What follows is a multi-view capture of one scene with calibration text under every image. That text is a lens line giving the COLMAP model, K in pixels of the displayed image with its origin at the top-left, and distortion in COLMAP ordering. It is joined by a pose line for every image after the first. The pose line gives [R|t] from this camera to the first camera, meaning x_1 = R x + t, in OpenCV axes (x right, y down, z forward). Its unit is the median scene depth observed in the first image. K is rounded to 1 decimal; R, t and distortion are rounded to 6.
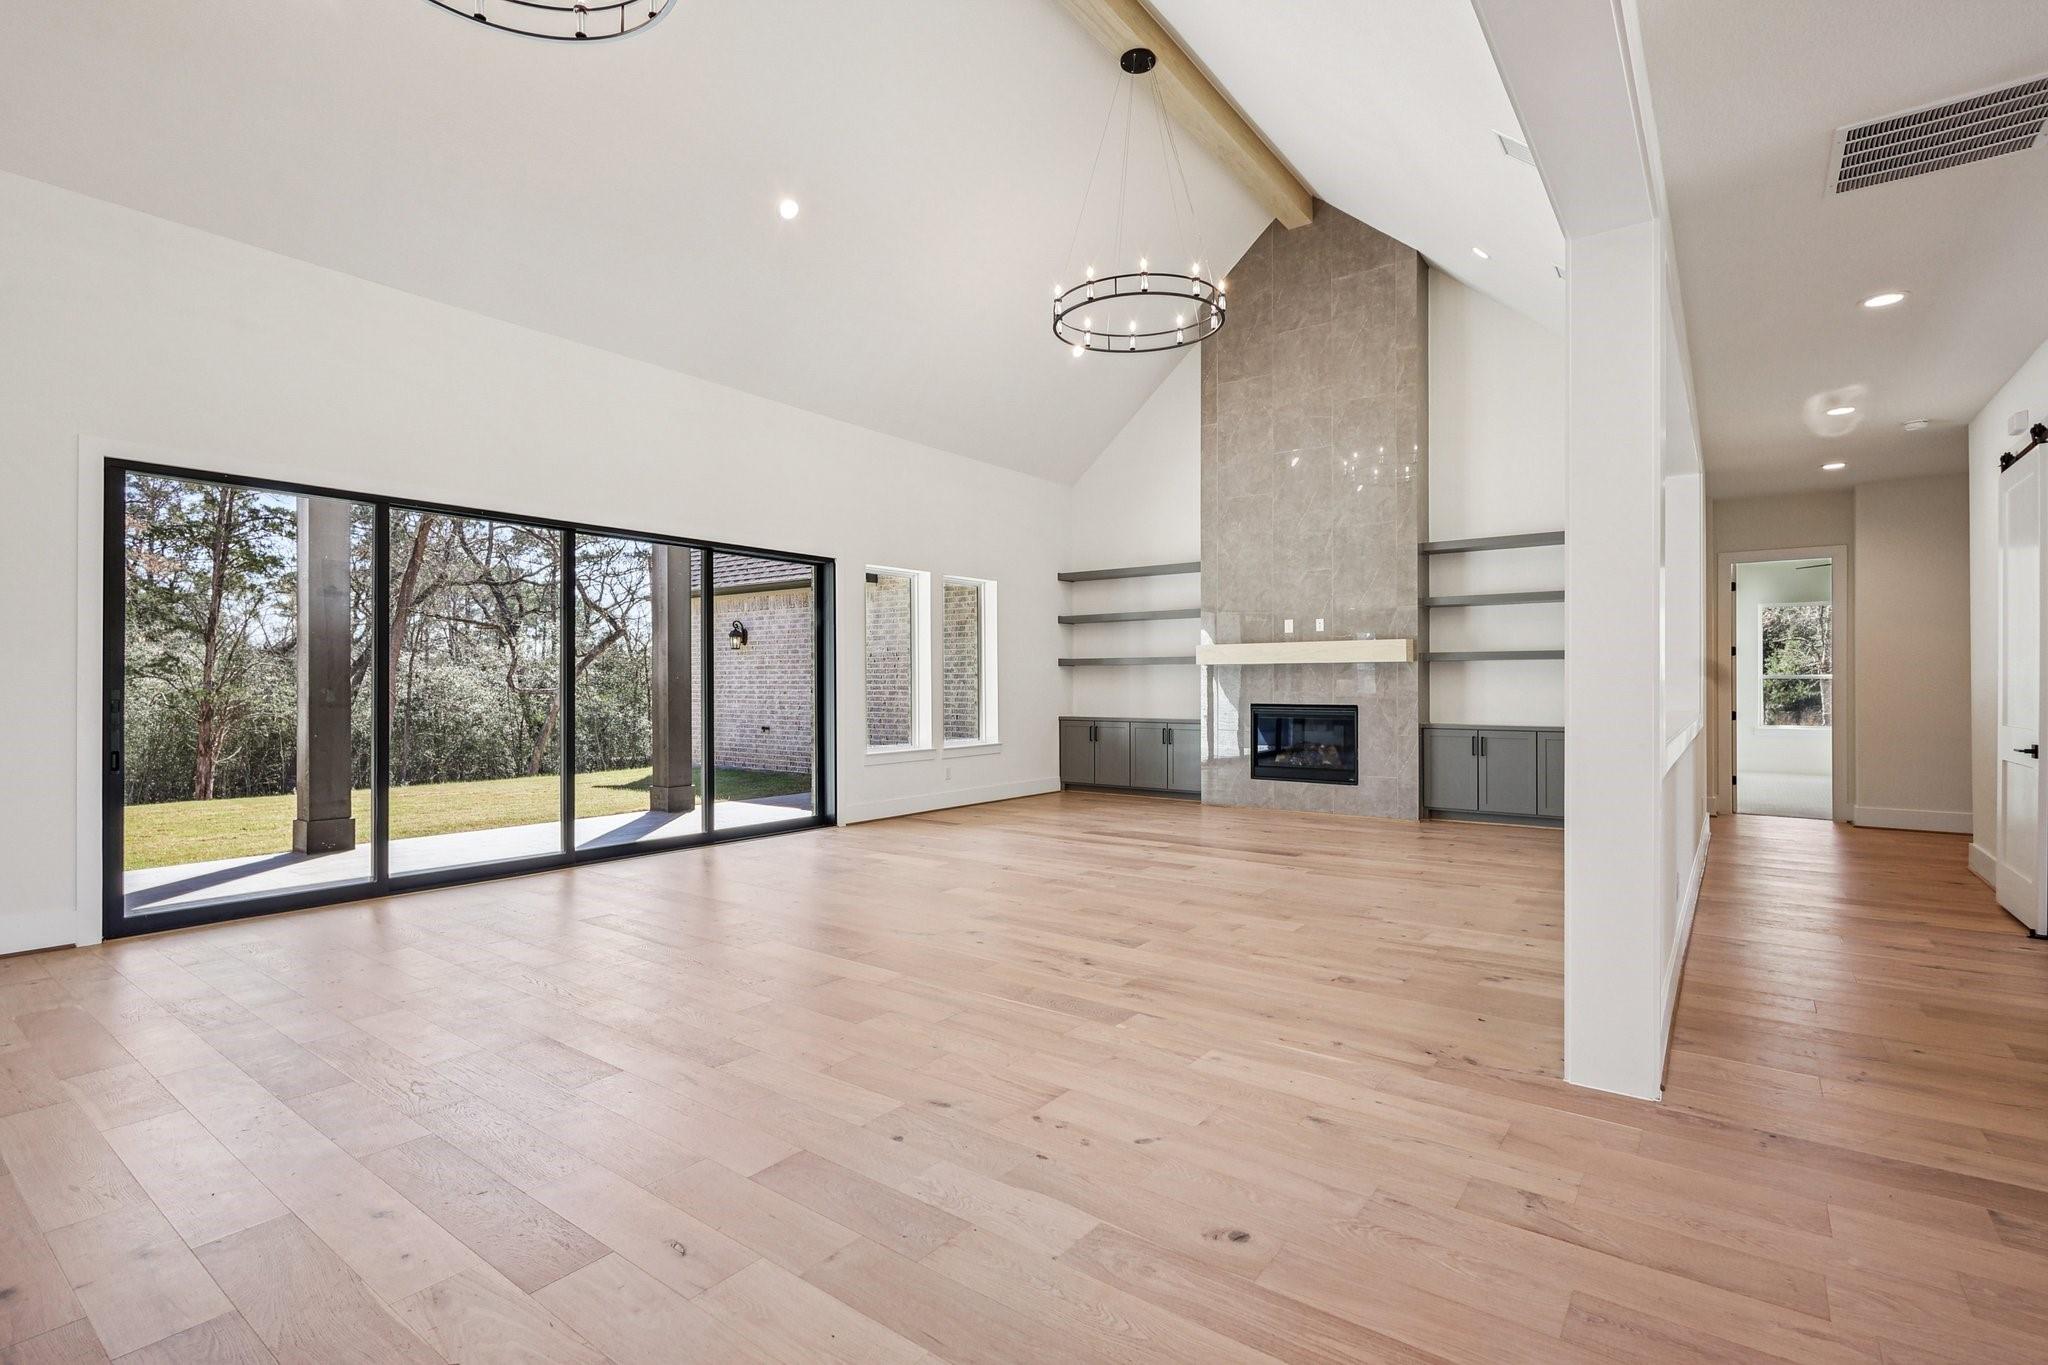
lens RADIAL K [[956.9, 0, 1021.7], [0, 956.9, 683.0], [0, 0, 1]] dist [-0.001335, 0.001798]
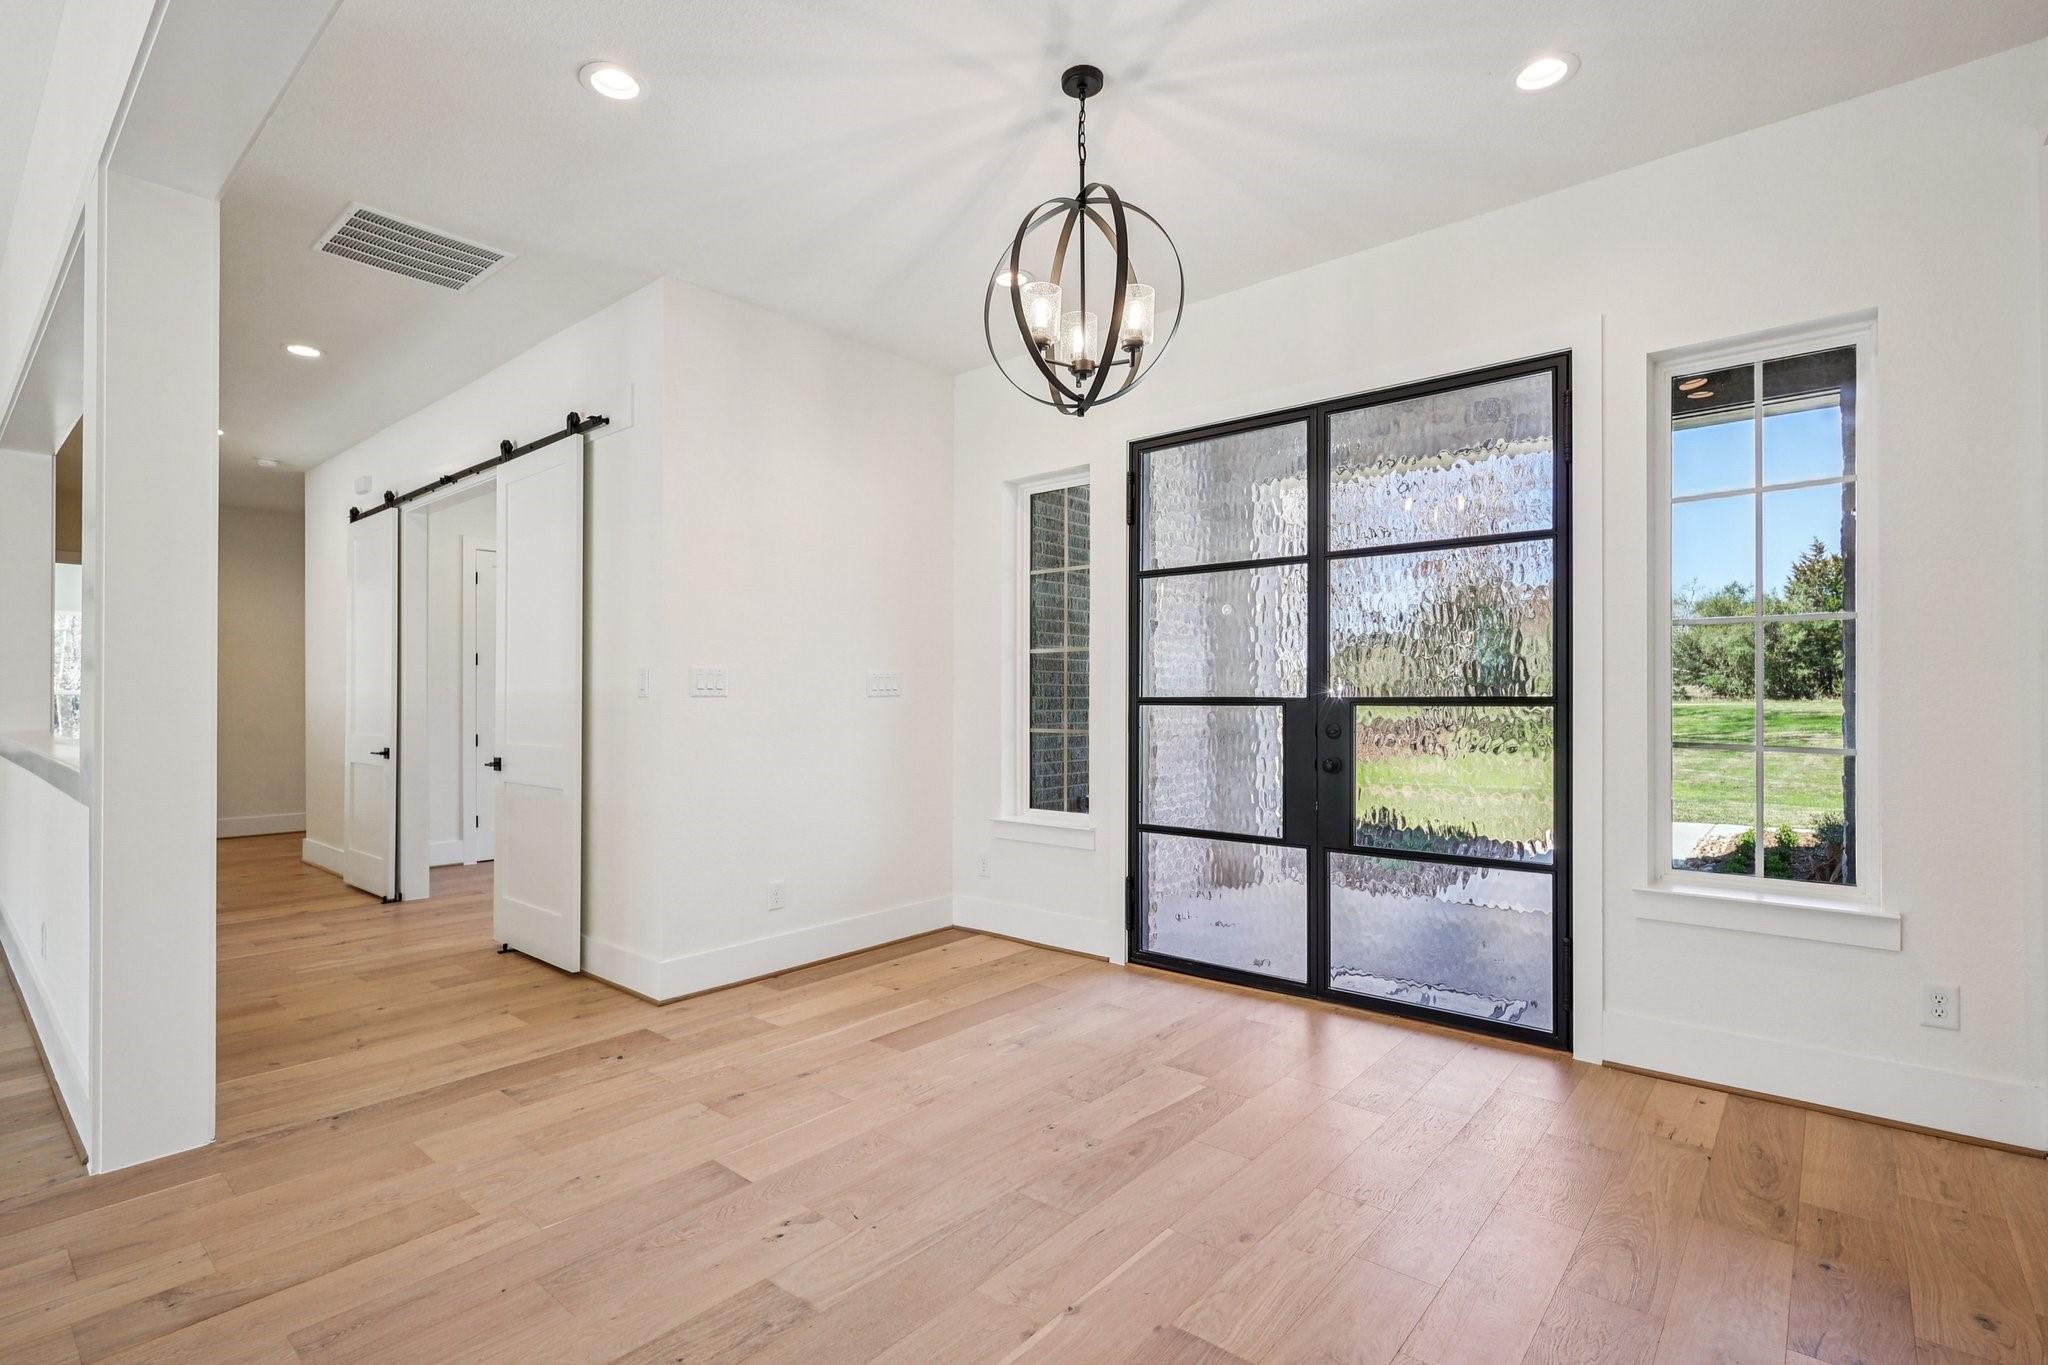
lens RADIAL K [[956.9, 0, 1034.2], [0, 956.9, 695.5], [0, 0, 1]] dist [-0.001335, 0.001798]
pose [[0.058227, 0.005499, 0.998288, -0.075716], [-0.001312, 0.999984, -0.005432, 0.001334], [-0.998302, -0.000993, 0.058234, 0.047953]]
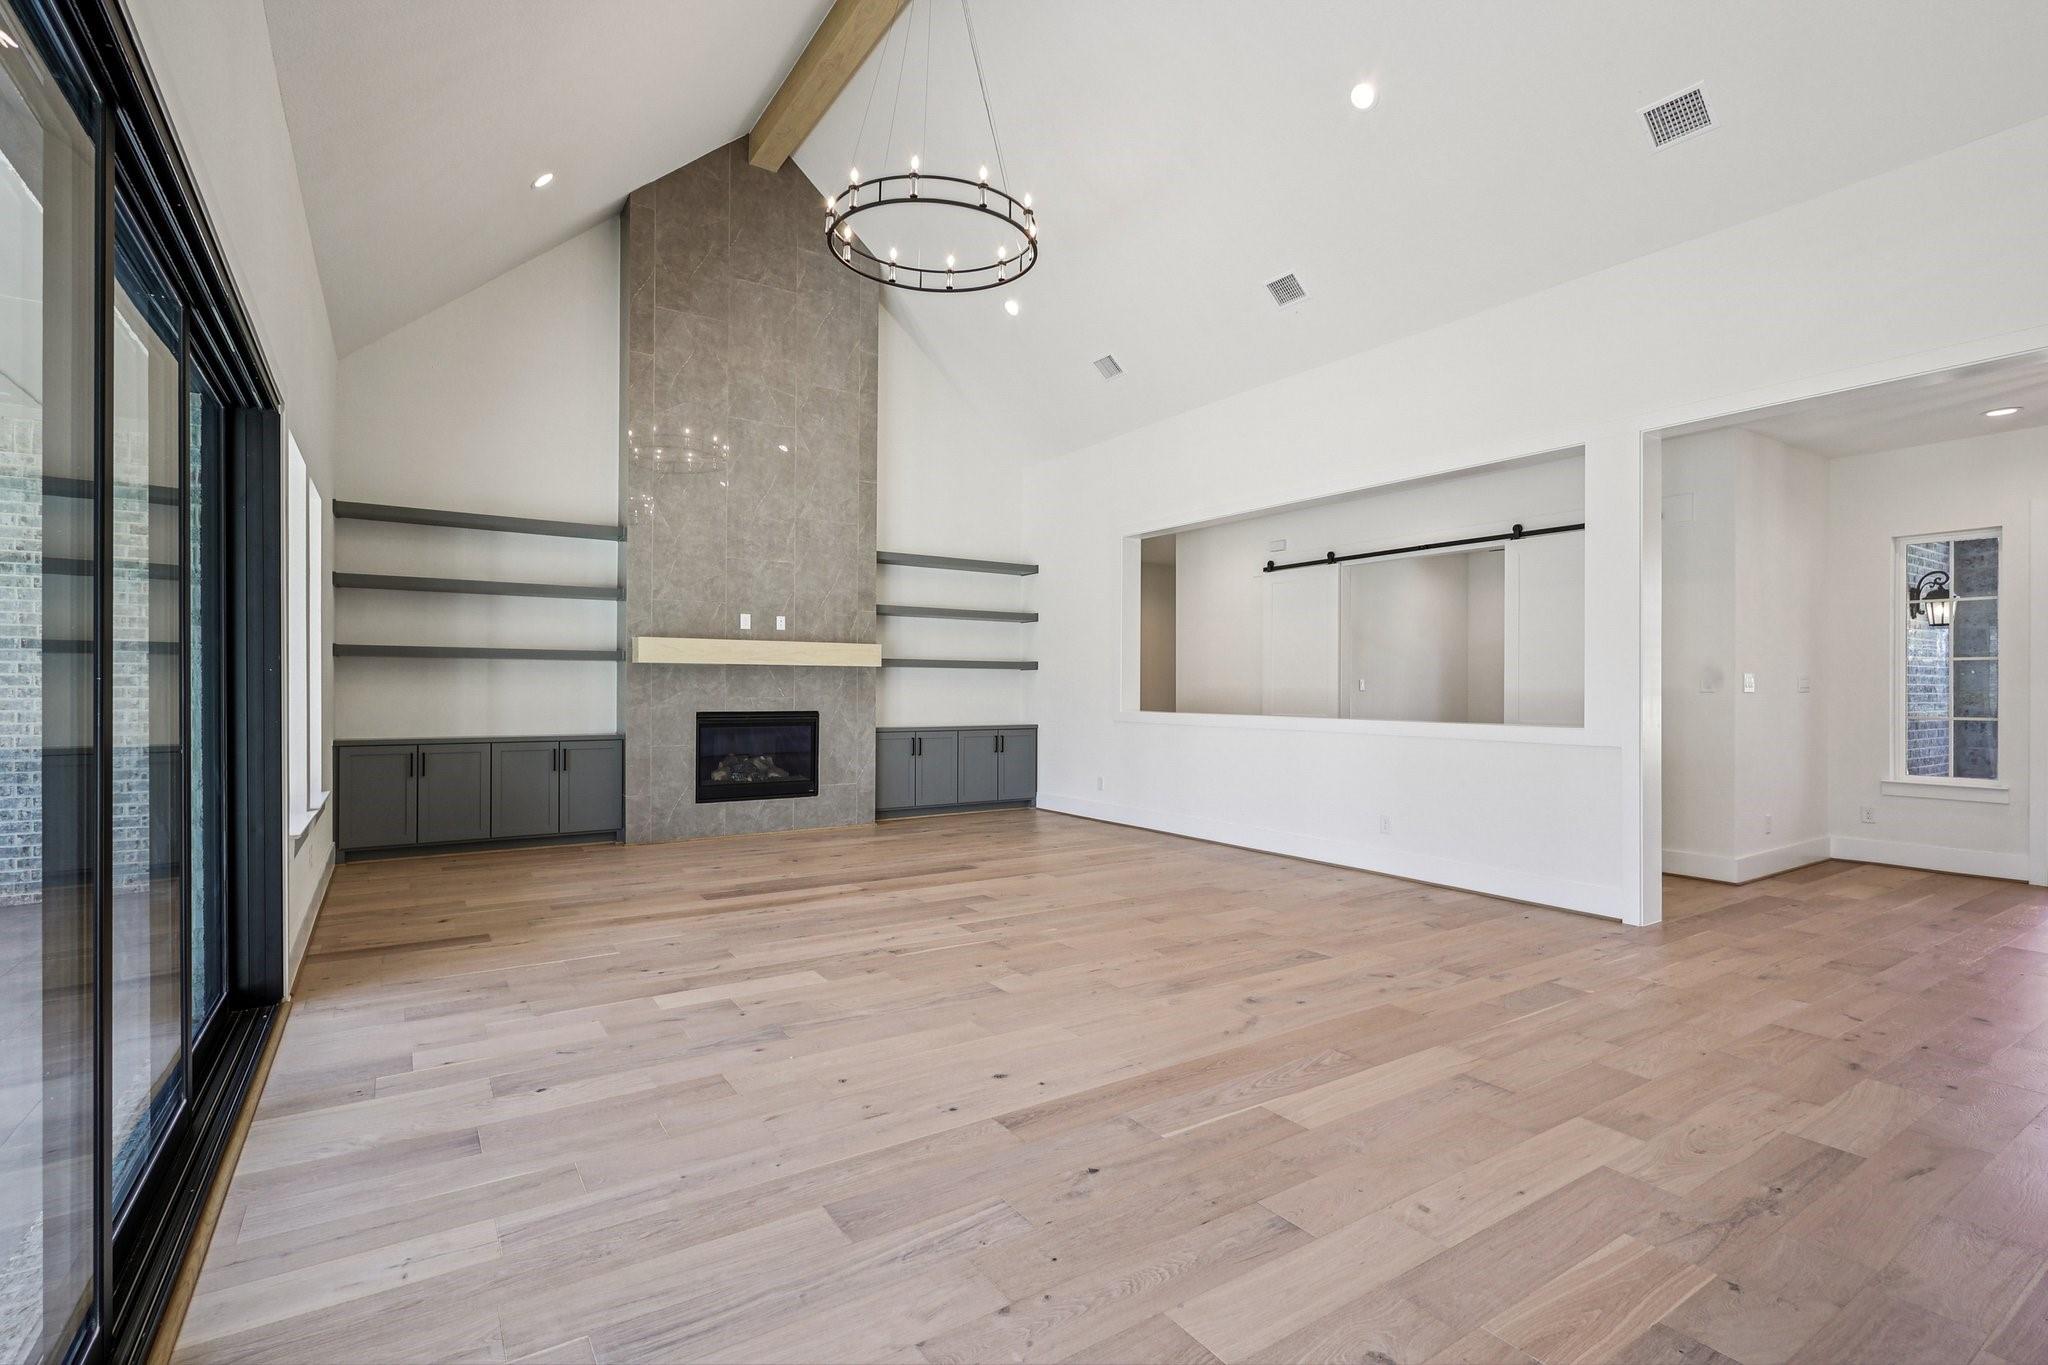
lens RADIAL K [[956.9, 0, 1019.4], [0, 956.9, 687.4], [0, 0, 1]] dist [-0.001335, 0.001798]
pose [[0.333250, 0.004954, 0.942826, -0.490947], [-0.006216, 0.999976, -0.003057, 0.001533], [-0.942818, -0.004842, 0.333272, 0.516934]]
